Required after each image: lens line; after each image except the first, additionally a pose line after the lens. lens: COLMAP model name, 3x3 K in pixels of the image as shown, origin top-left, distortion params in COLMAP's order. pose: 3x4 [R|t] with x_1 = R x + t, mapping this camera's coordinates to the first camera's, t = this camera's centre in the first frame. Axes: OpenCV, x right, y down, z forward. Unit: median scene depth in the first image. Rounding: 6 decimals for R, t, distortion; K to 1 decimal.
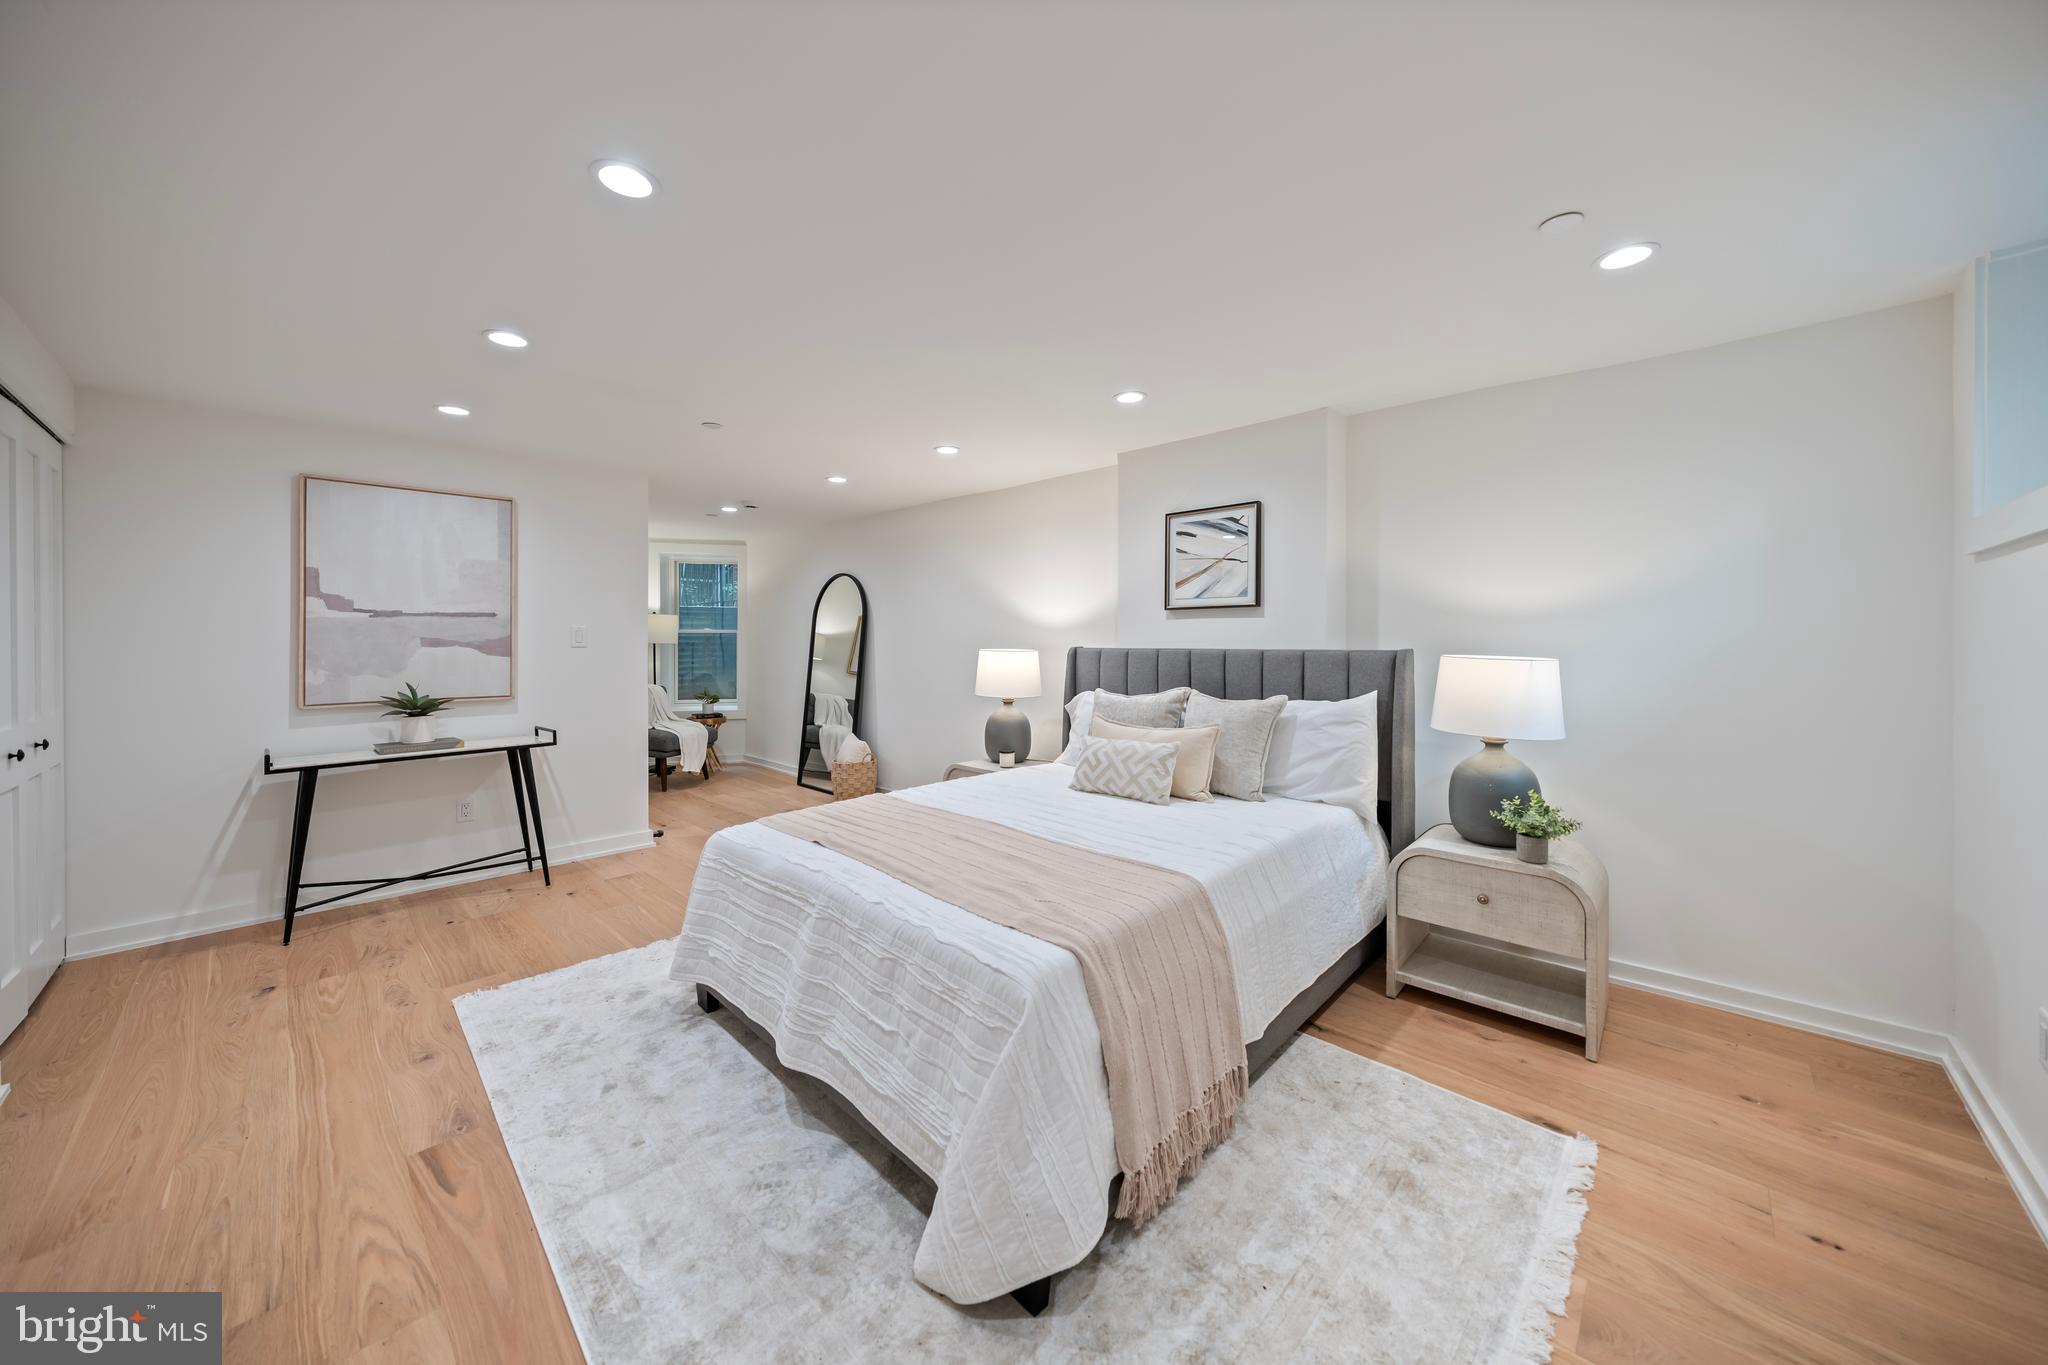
lens RADIAL K [[703.5, 0, 1013.8], [0, 703.5, 630.2], [0, 0, 1]] dist [-0.000982, -0.000259]
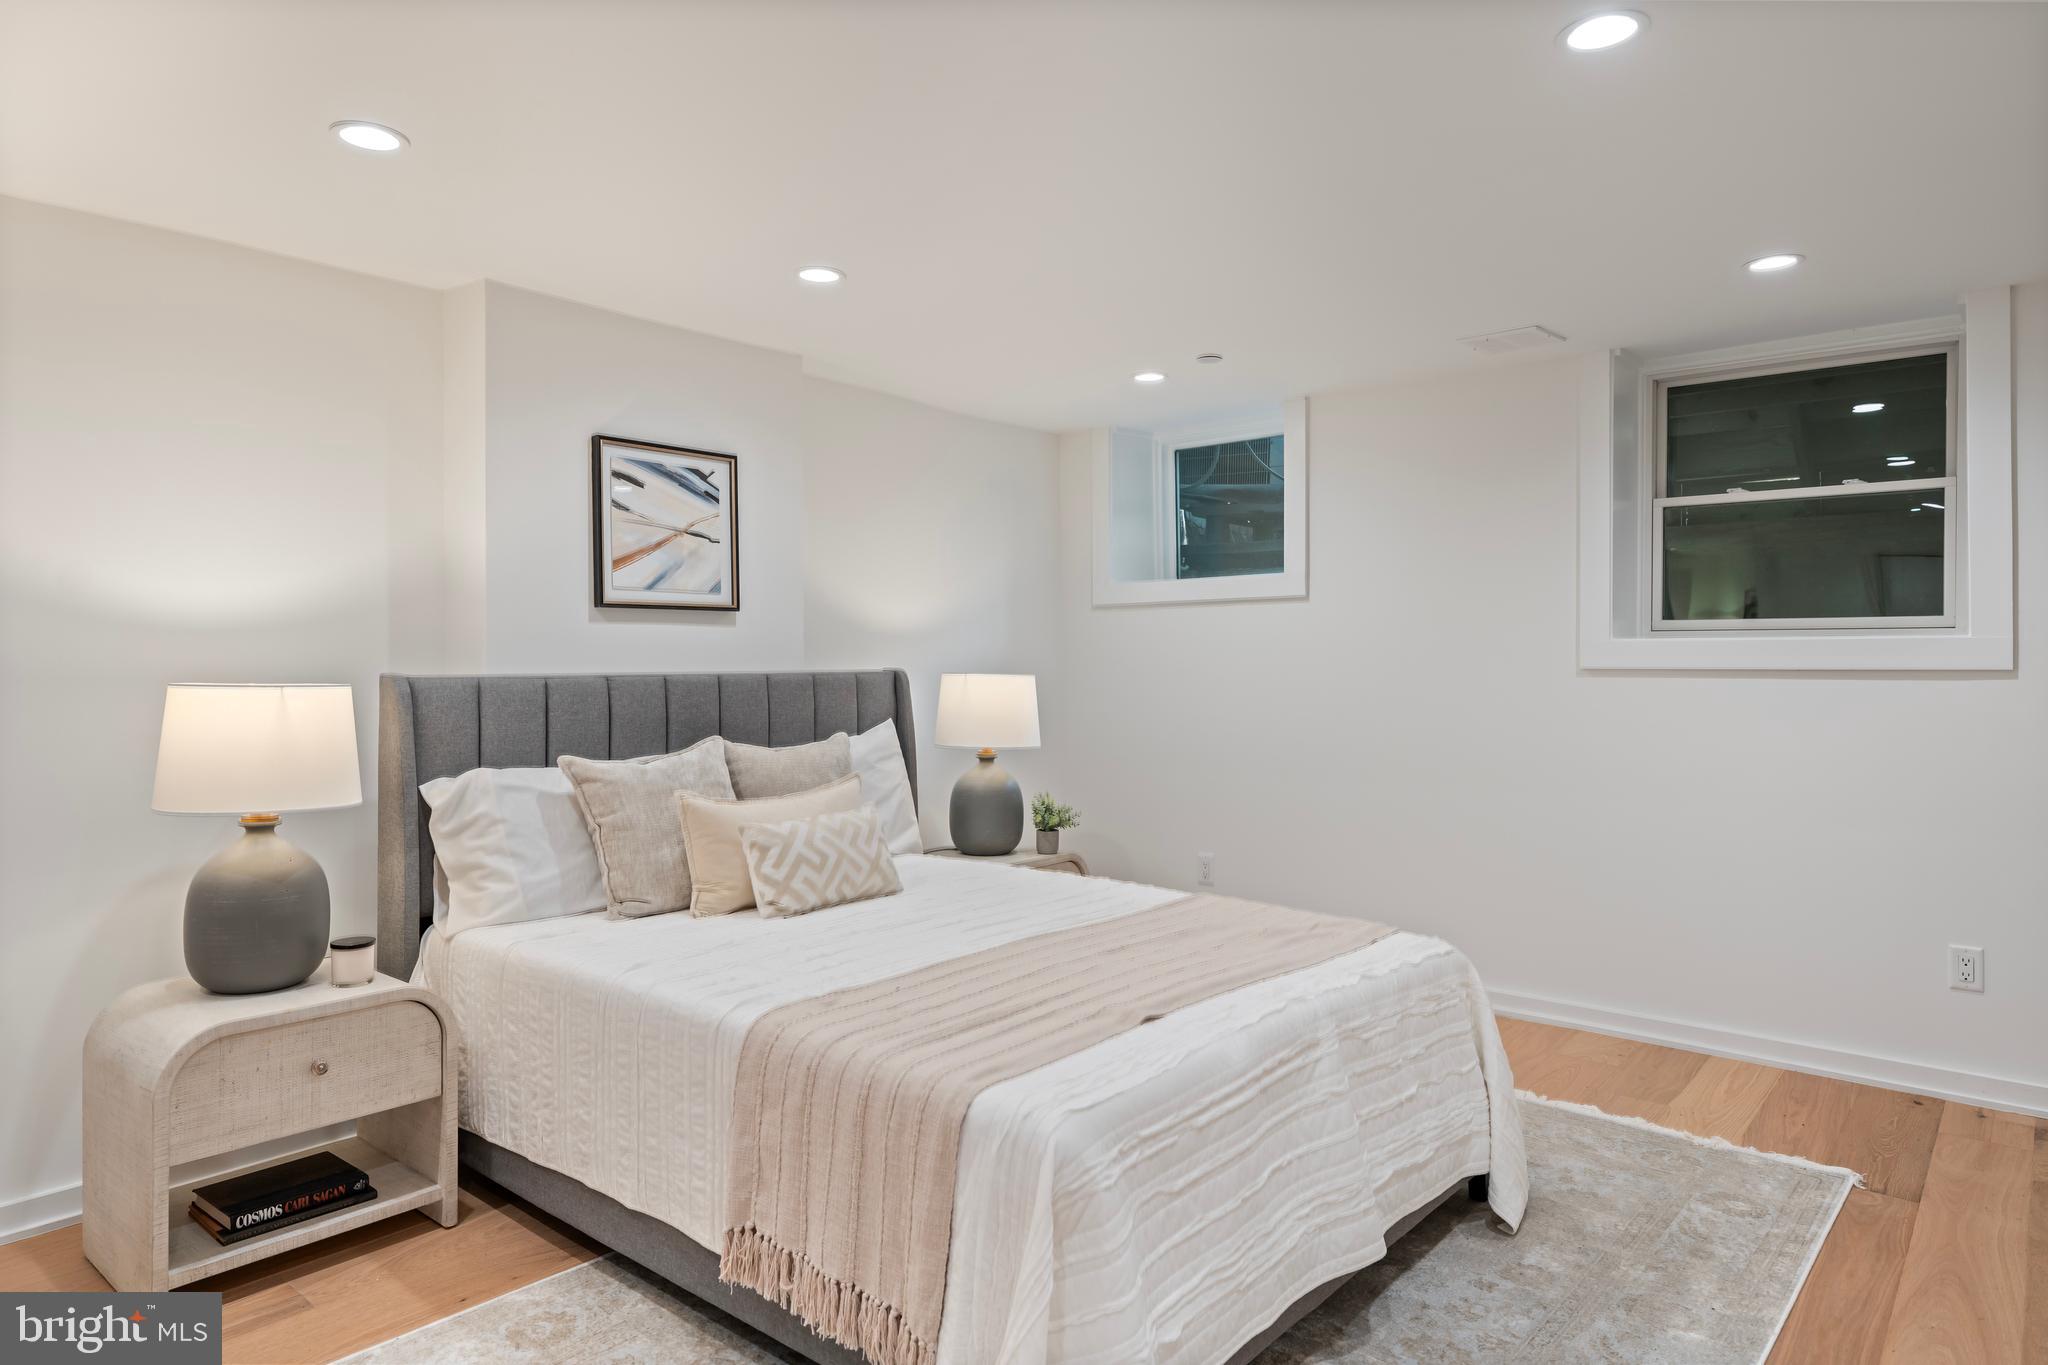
lens RADIAL K [[1237.7, 0, 999.9], [0, 1237.7, 633.6], [0, 0, 1]] dist [0.017266, -0.008937]
pose [[-0.052054, 0.020113, 0.998442, -0.809505], [-0.010108, 0.999735, -0.020666, 0.010696], [-0.998593, -0.011168, -0.051837, 0.750654]]
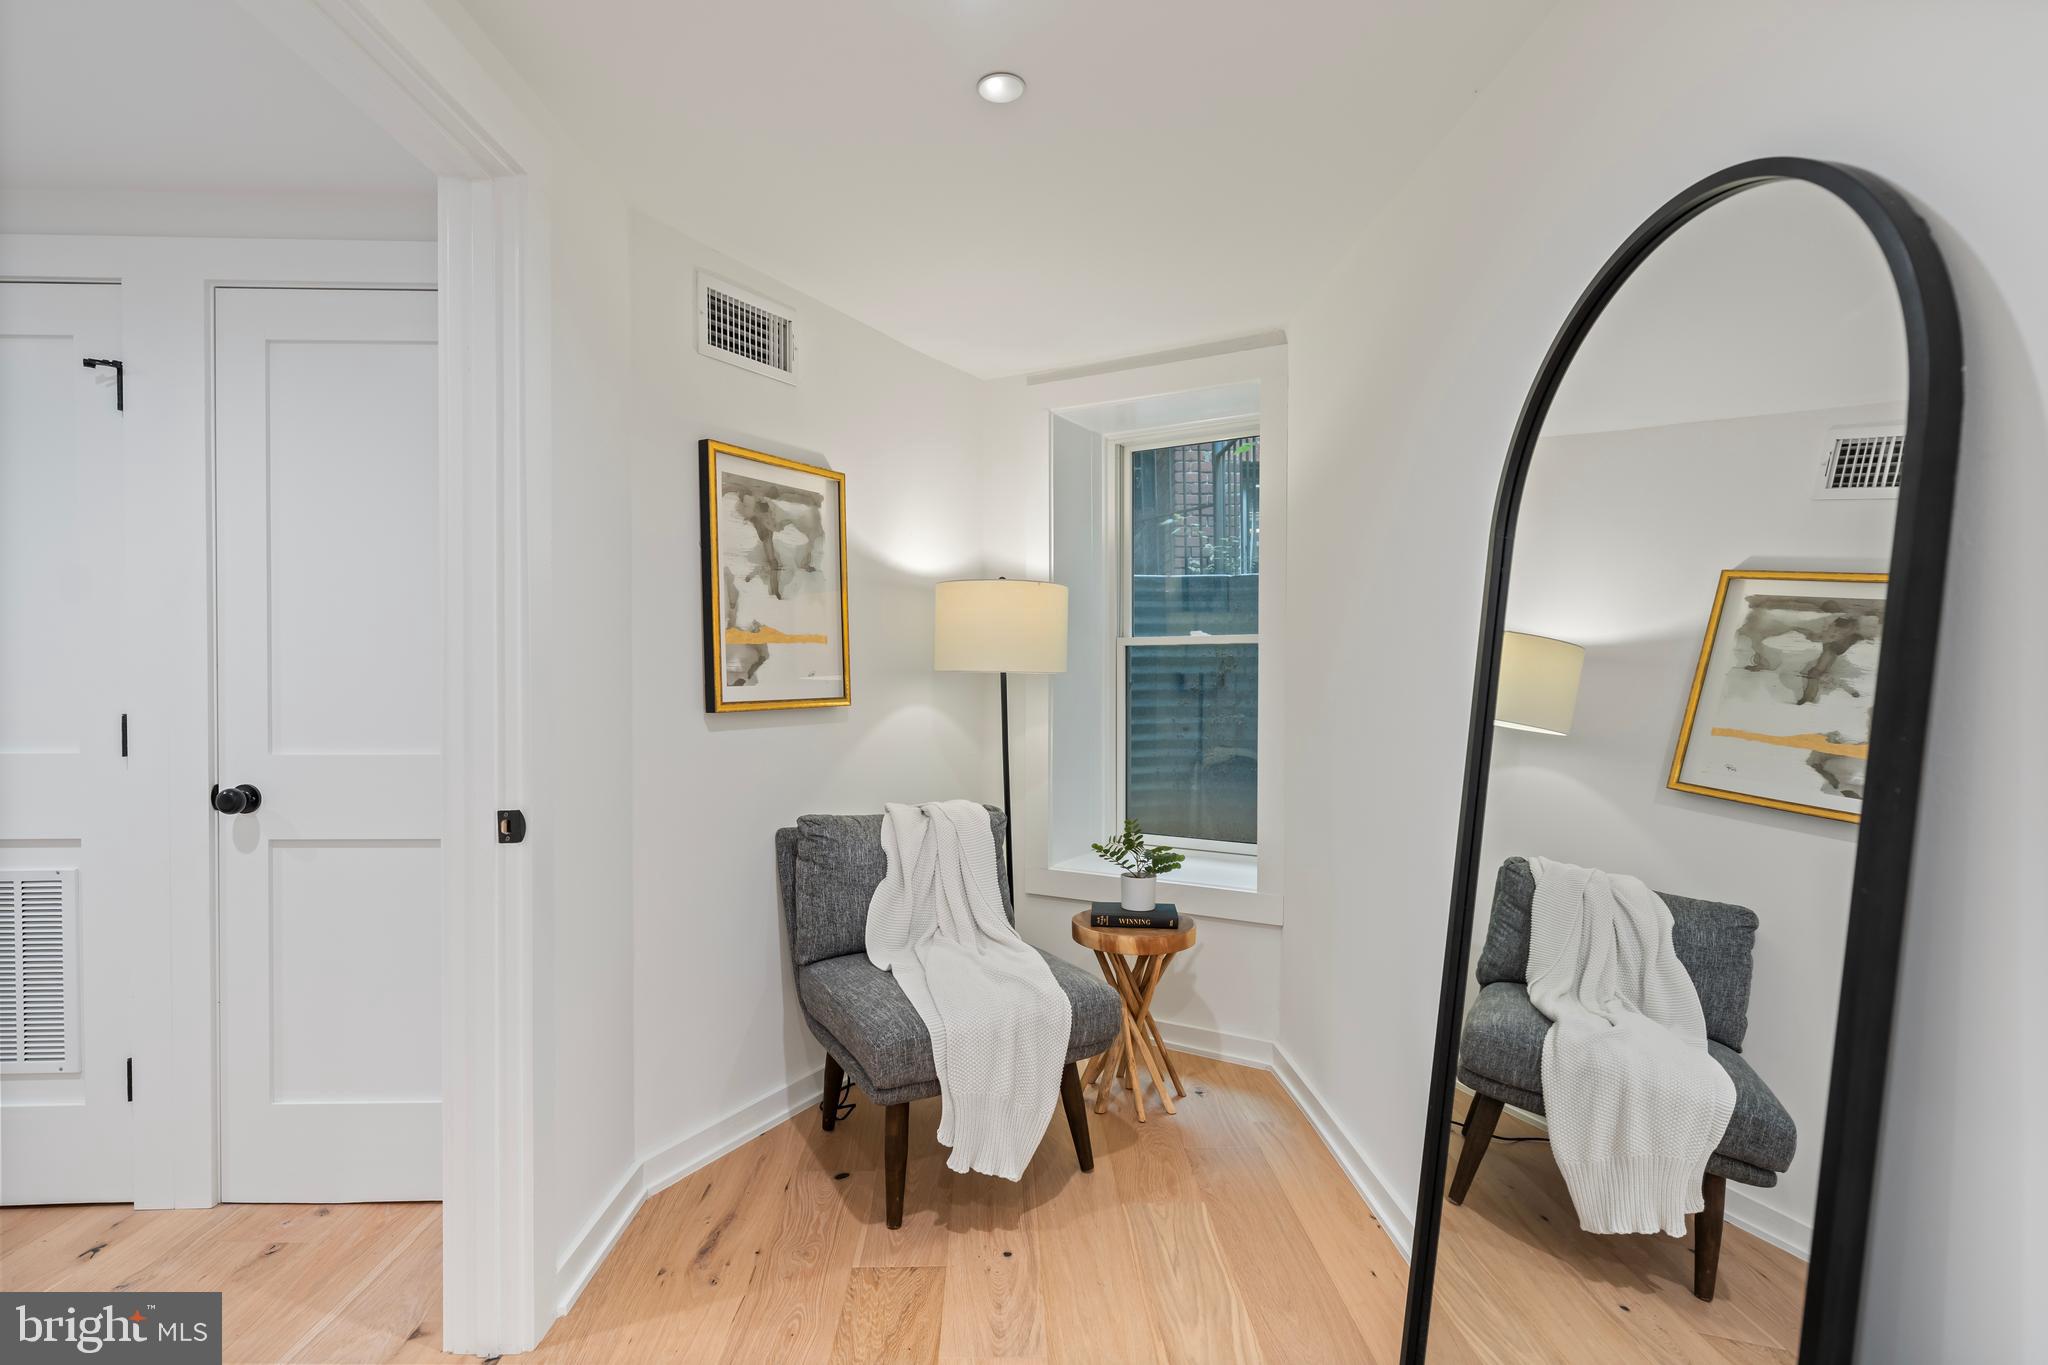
lens RADIAL K [[953.0, 0, 1014.0], [0, 953.0, 702.5], [0, 0, 1]] dist [0.003353, 0.000169]
pose [[0.702974, 0.024612, -0.710790, -0.356975], [0.004293, 0.999236, 0.038846, 0.029125], [0.711203, -0.030360, 0.702331, 1.317805]]
